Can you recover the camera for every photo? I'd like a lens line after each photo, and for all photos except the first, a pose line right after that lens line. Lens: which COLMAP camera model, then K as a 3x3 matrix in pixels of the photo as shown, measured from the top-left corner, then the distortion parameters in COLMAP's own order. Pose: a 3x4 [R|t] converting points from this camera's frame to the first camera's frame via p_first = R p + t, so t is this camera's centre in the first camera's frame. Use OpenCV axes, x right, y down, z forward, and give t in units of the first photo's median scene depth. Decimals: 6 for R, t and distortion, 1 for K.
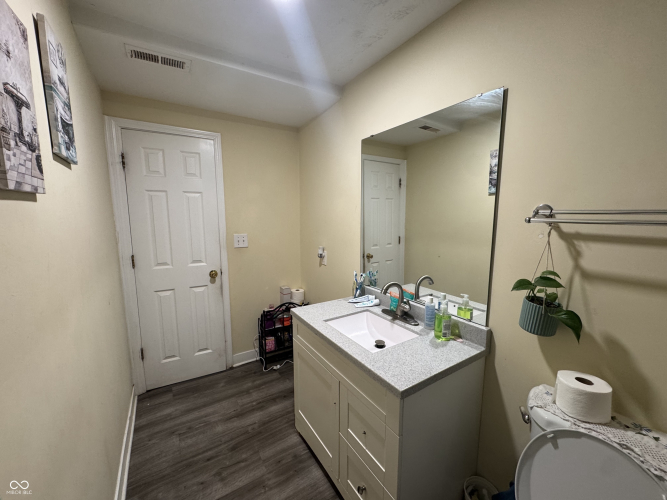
lens RADIAL K [[266.3, 0, 336.8], [0, 266.3, 249.2], [0, 0, 1]] dist [-0.001653, 0.000220]
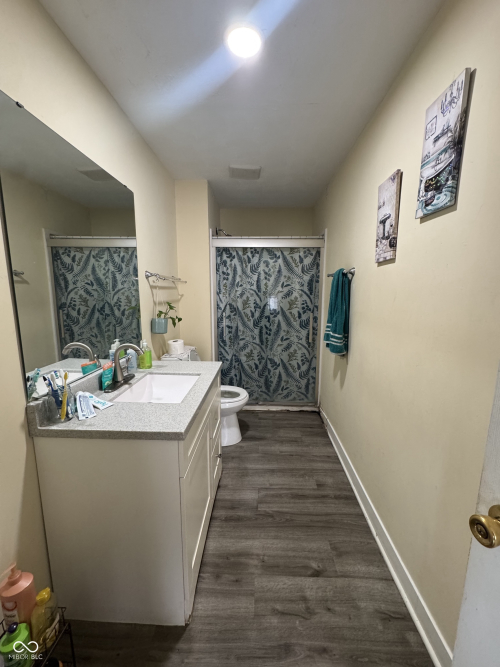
lens RADIAL K [[266.3, 0, 250.9], [0, 266.3, 333.1], [0, 0, 1]] dist [-0.001653, 0.000220]
pose [[-0.820841, -0.092362, 0.563640, -0.669436], [0.068494, 0.963798, 0.257685, -0.120871], [-0.567035, 0.250125, -0.784799, 1.506762]]
